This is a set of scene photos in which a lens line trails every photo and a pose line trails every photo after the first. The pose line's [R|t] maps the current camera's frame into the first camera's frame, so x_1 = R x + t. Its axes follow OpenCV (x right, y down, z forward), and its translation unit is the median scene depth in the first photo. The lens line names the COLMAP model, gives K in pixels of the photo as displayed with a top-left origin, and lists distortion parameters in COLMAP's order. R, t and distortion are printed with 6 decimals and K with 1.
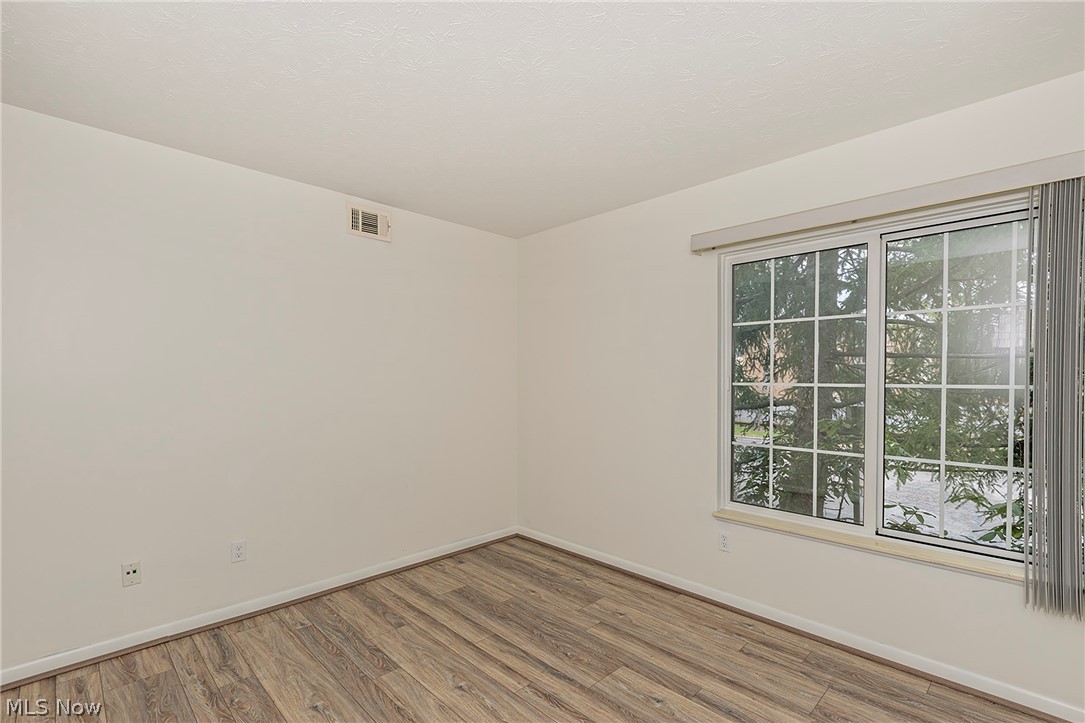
lens RADIAL K [[497.2, 0, 544.3], [0, 497.2, 362.3], [0, 0, 1]] dist [-0.004774, -0.001136]
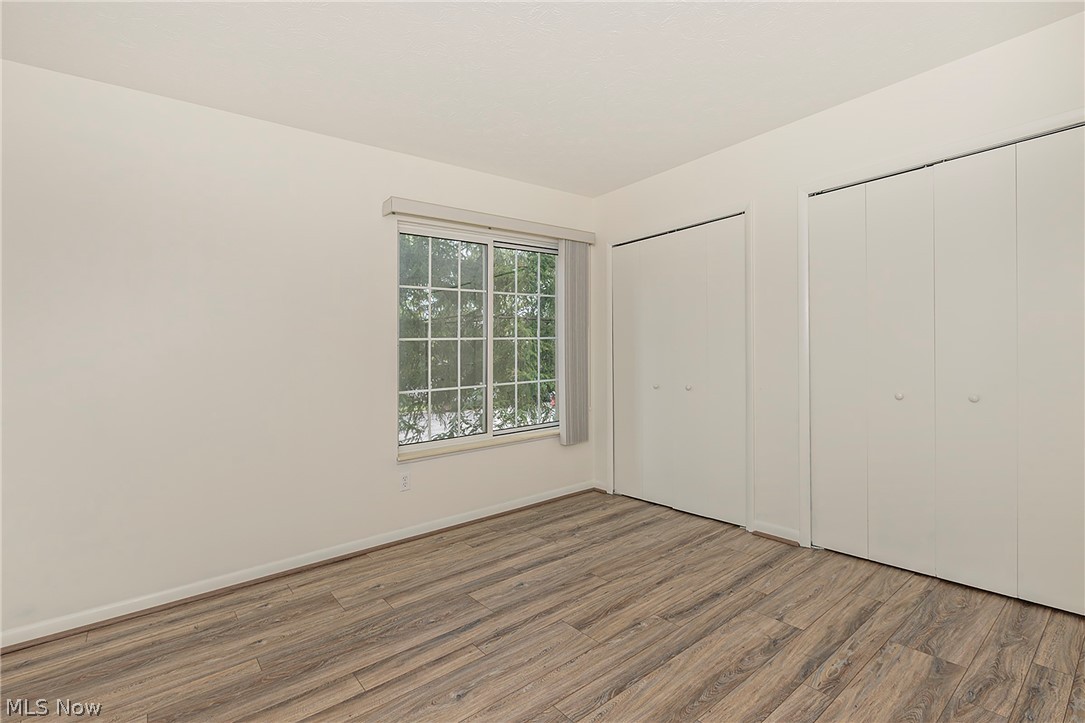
lens RADIAL K [[497.2, 0, 547.9], [0, 497.2, 359.7], [0, 0, 1]] dist [-0.004774, -0.001136]
pose [[0.091136, -0.015199, 0.995722, -0.813269], [0.007268, 0.999867, 0.014597, 0.085221], [-0.995812, 0.005907, 0.091235, 0.670189]]
